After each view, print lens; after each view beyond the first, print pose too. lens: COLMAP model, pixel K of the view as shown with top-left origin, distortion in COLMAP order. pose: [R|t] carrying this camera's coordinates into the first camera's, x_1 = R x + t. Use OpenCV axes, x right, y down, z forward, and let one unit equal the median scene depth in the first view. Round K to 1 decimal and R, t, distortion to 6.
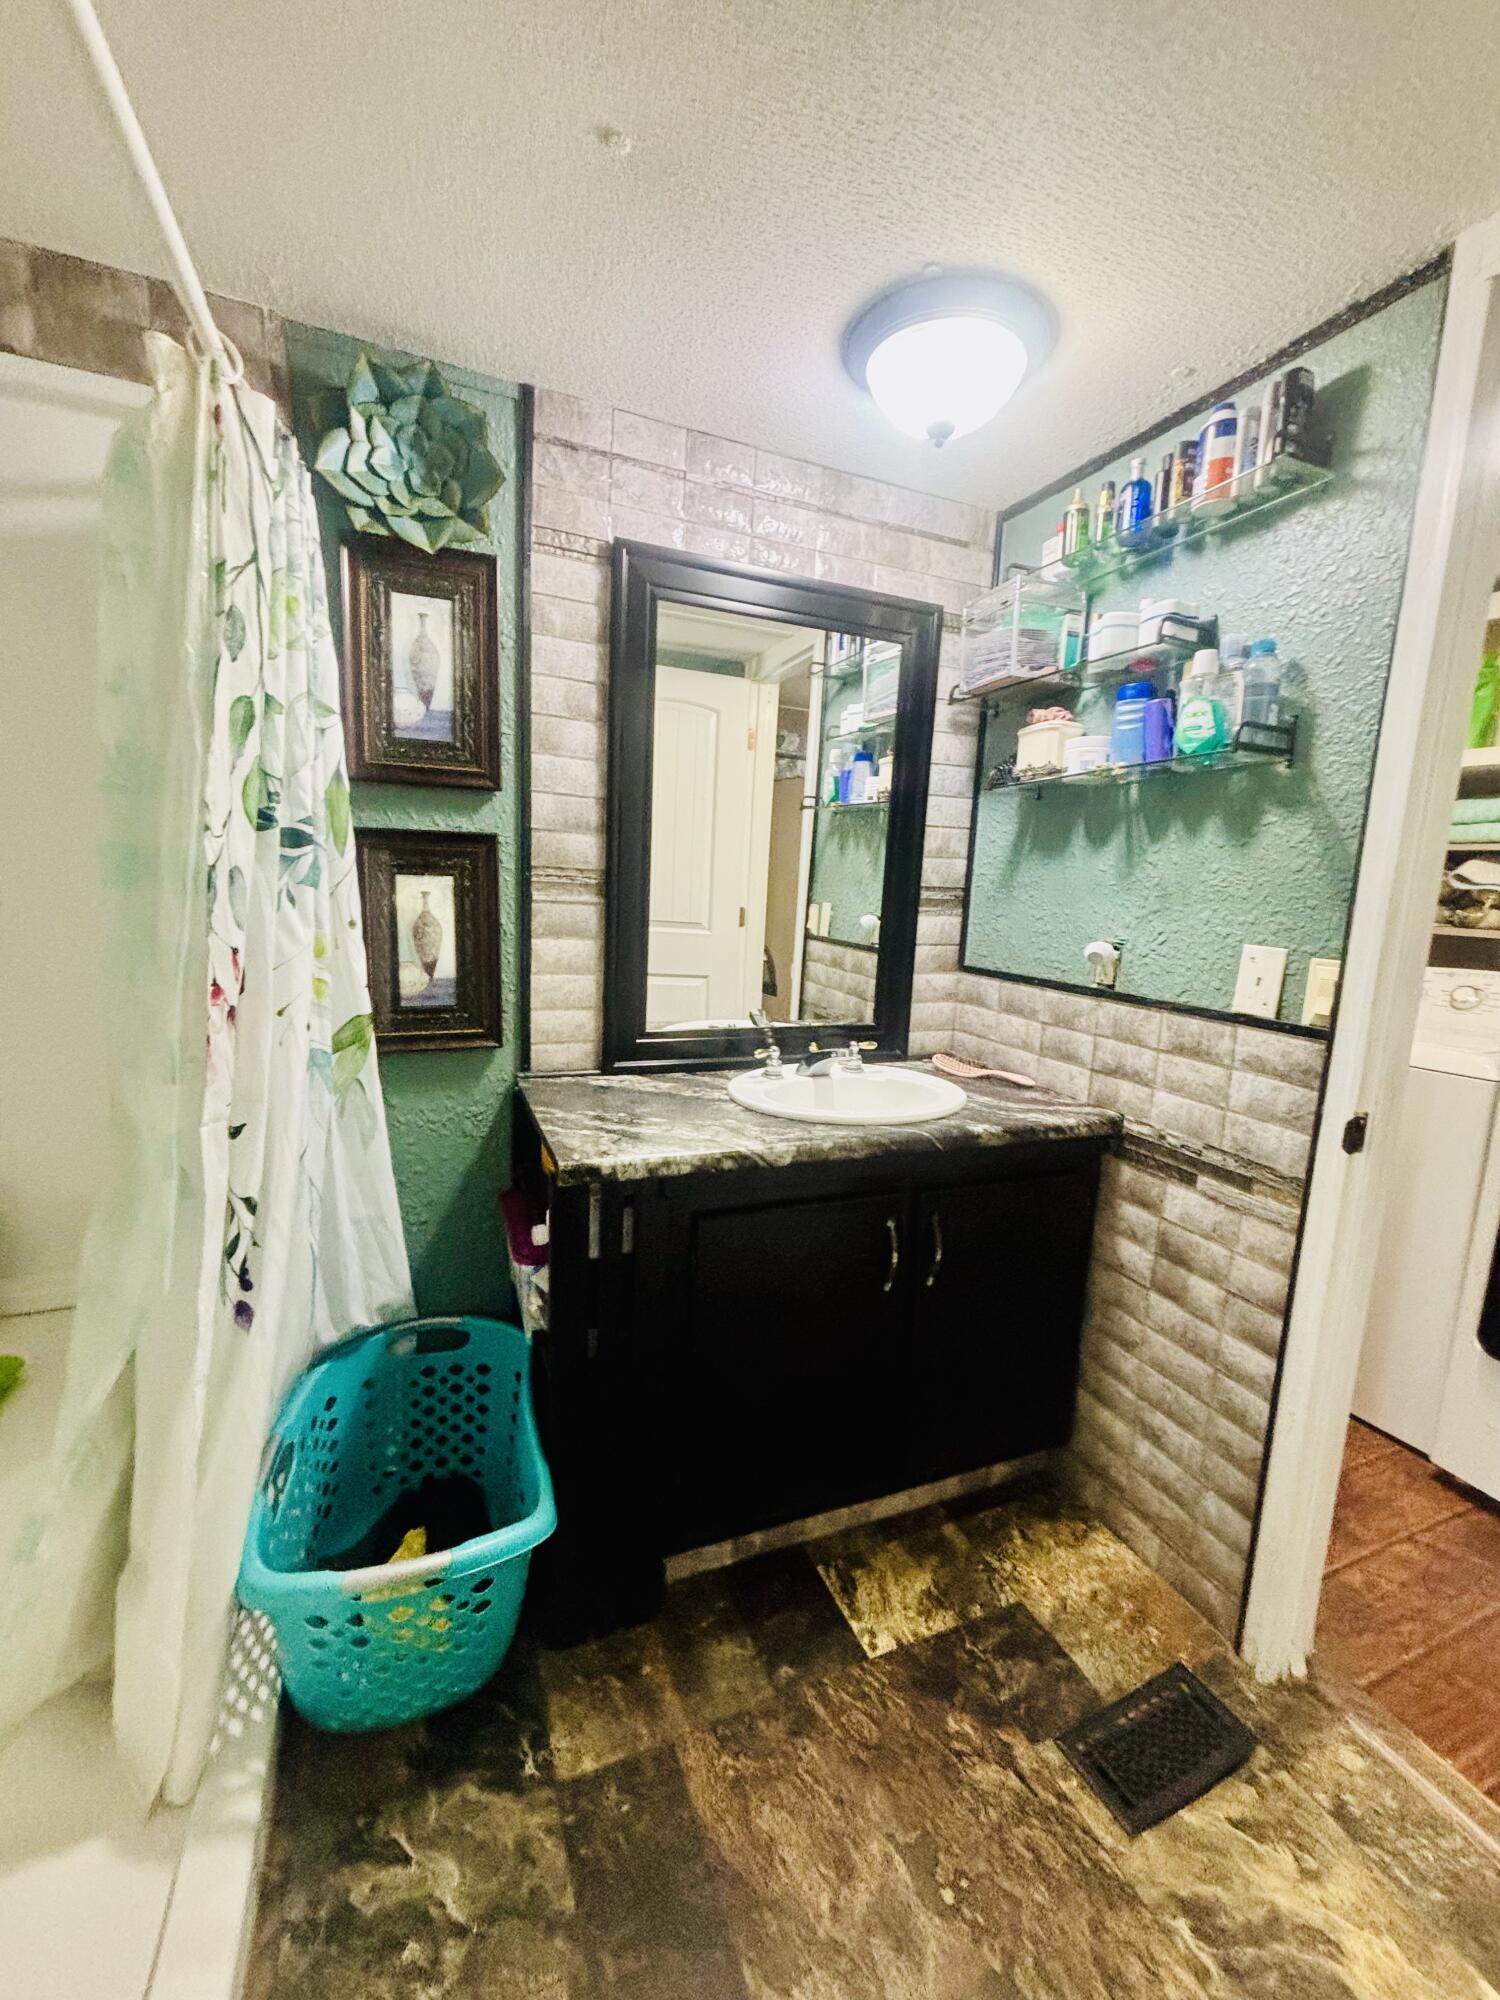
lens RADIAL K [[795.3, 0, 760.0], [0, 795.3, 993.5], [0, 0, 1]] dist [-0.000088, -0.000718]
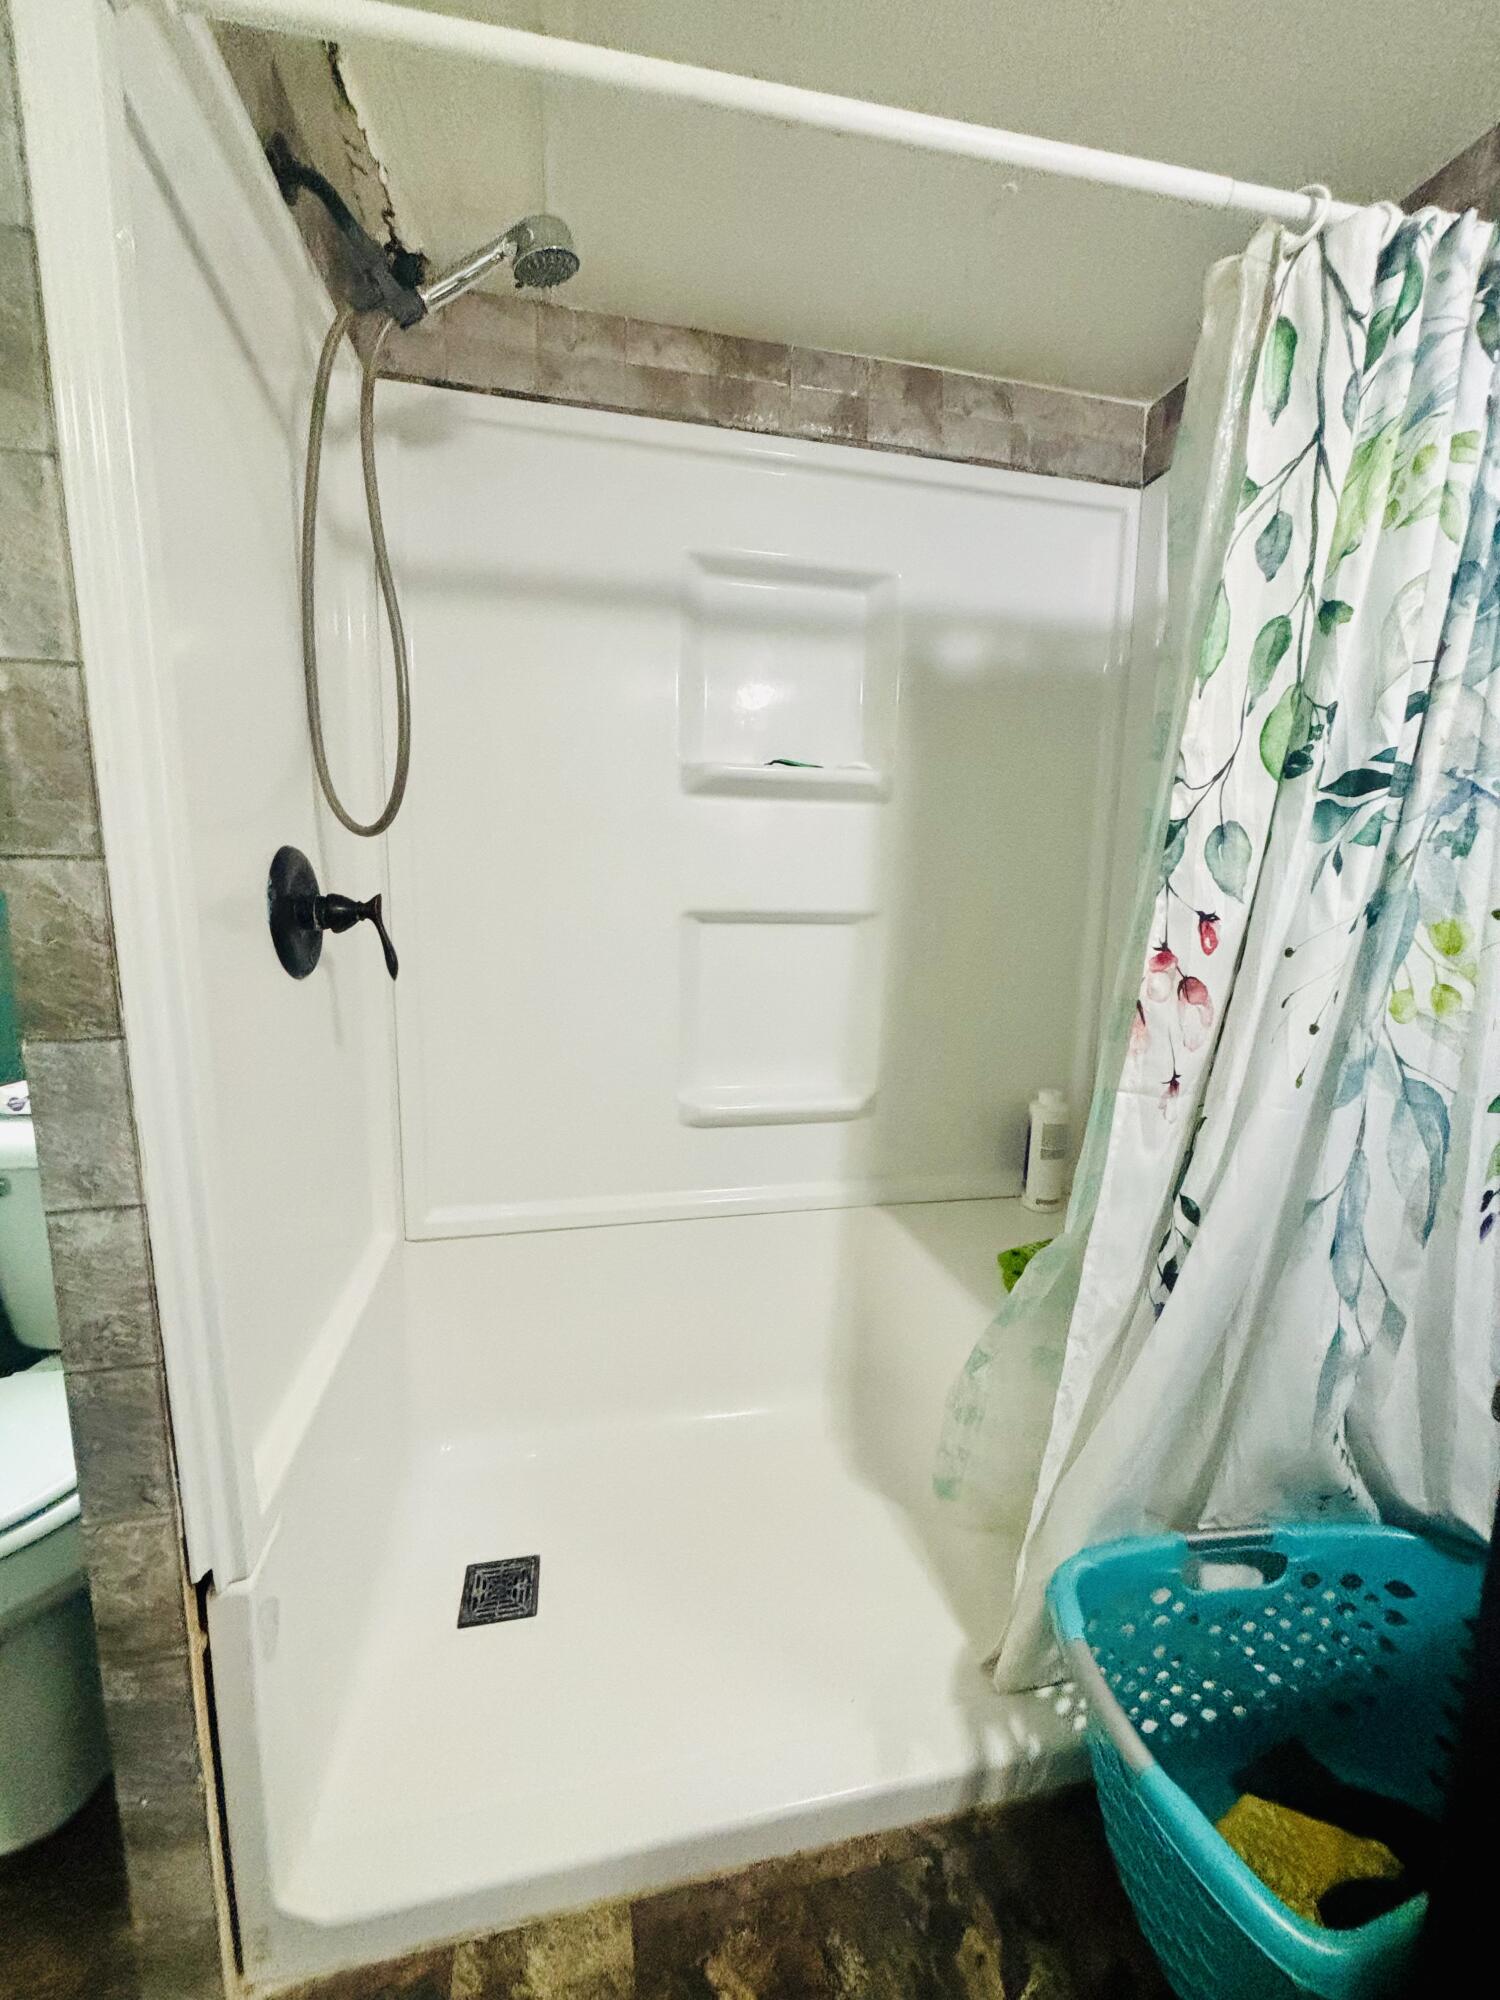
lens RADIAL K [[795.3, 0, 744.9], [0, 795.3, 992.8], [0, 0, 1]] dist [-0.000088, -0.000718]
pose [[-0.192301, 0.095014, -0.976725, 0.224737], [-0.167995, 0.977422, 0.128158, 0.000717], [0.966849, 0.188730, -0.171998, 0.476792]]
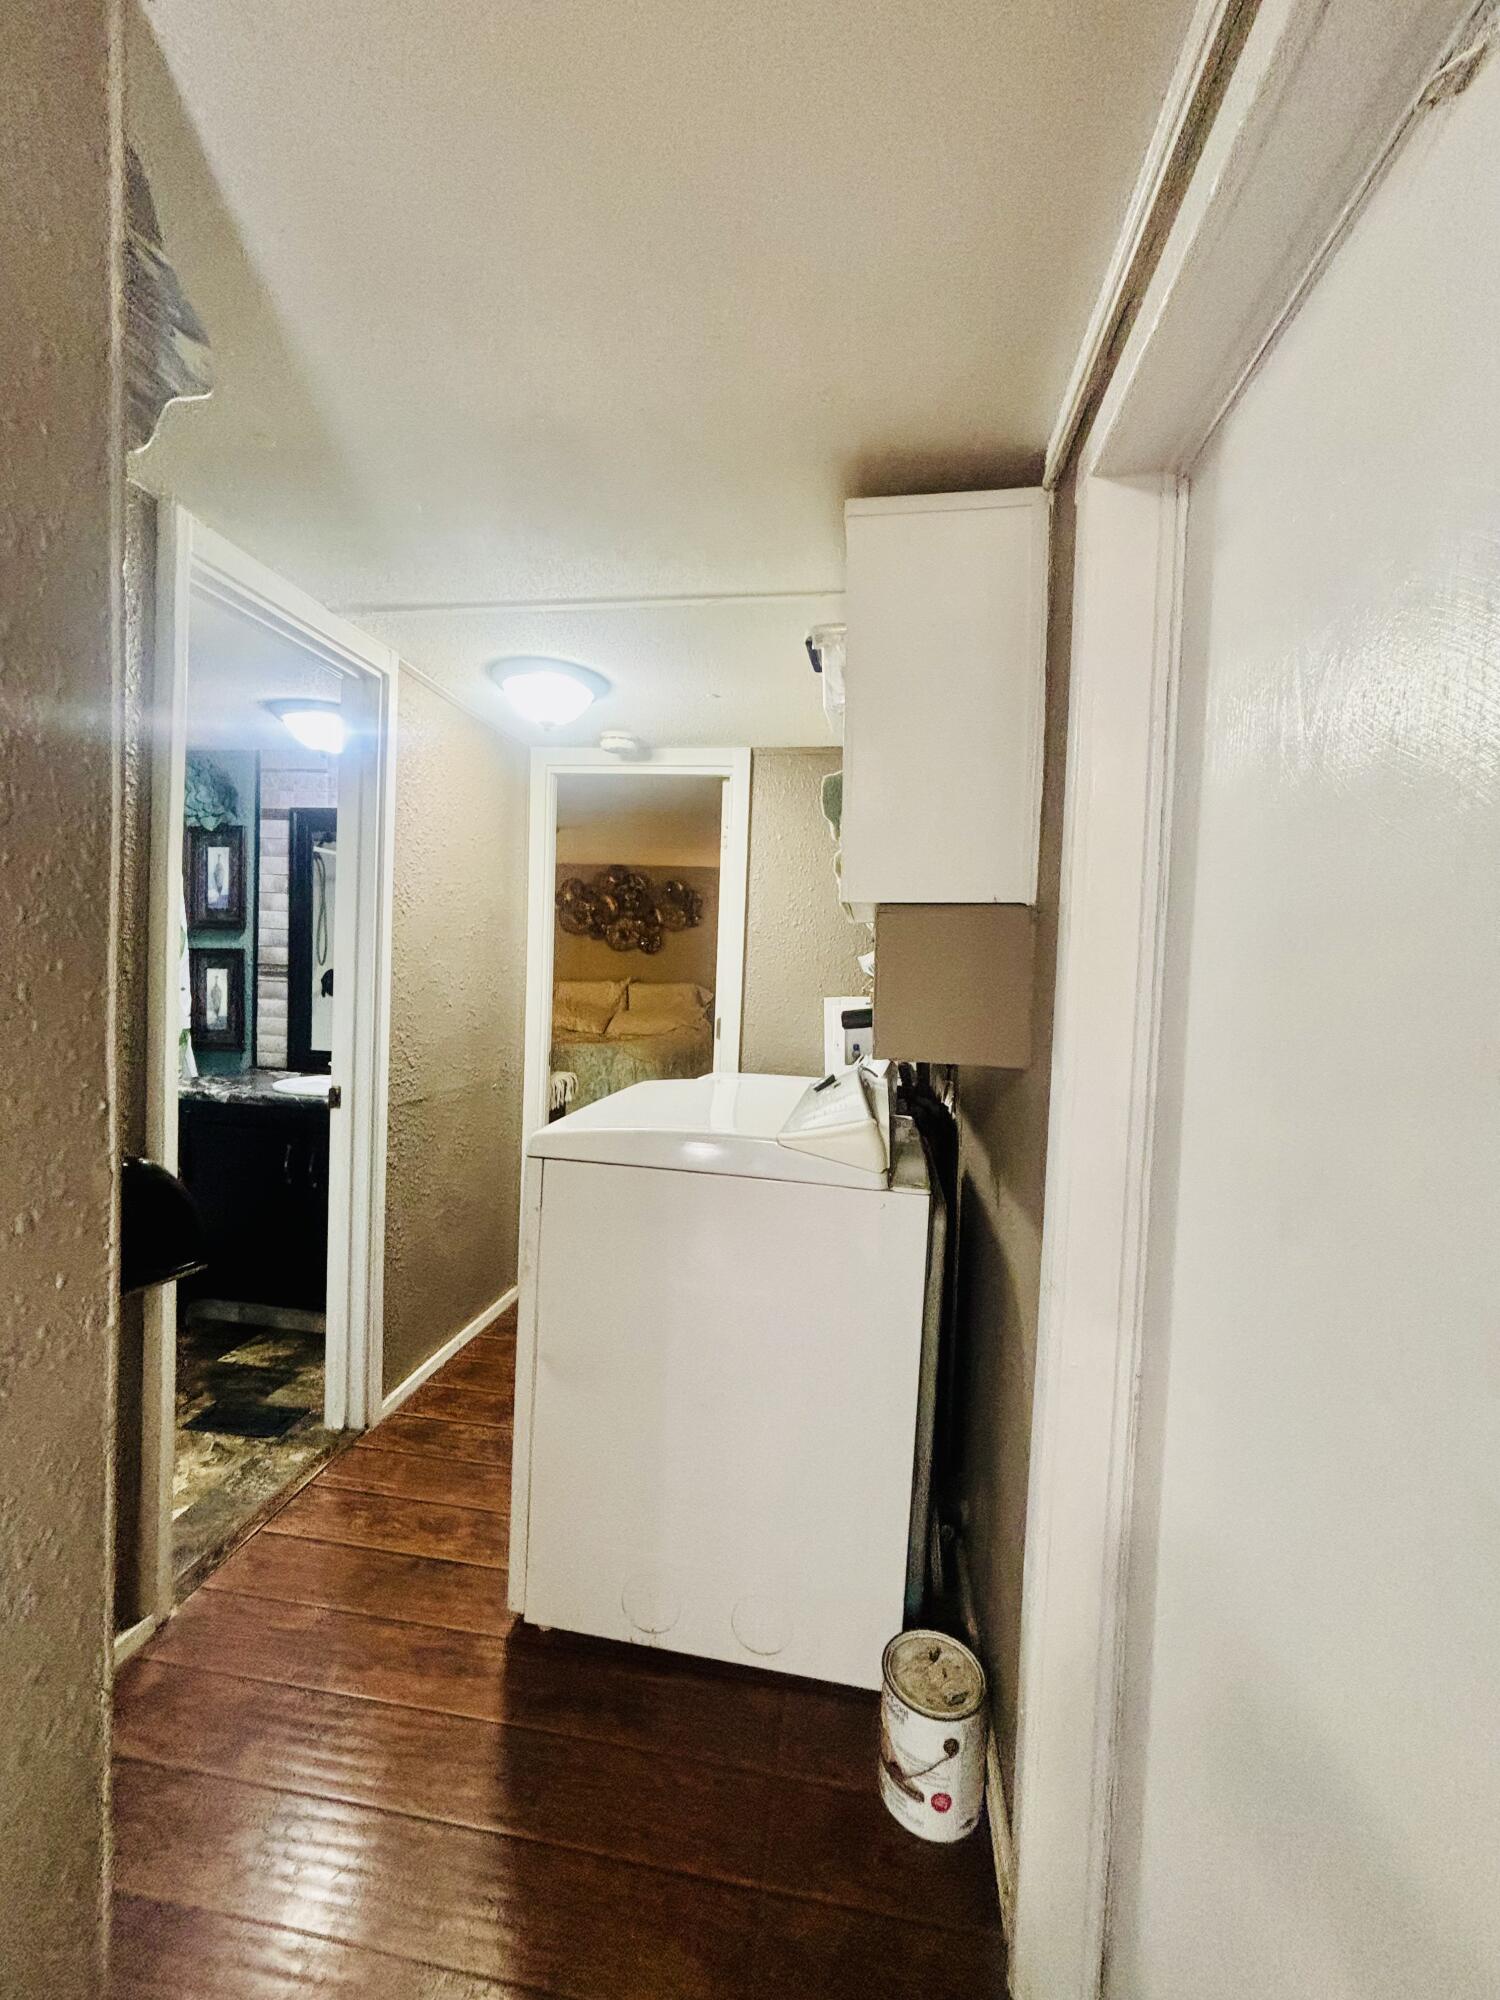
lens RADIAL K [[795.3, 0, 740.6], [0, 795.3, 1009.7], [0, 0, 1]] dist [-0.000088, -0.000718]
pose [[0.843401, 0.007444, -0.537233, 2.079244], [-0.075276, 0.991679, -0.104435, 0.087759], [0.531985, 0.128522, 0.836943, -0.050088]]
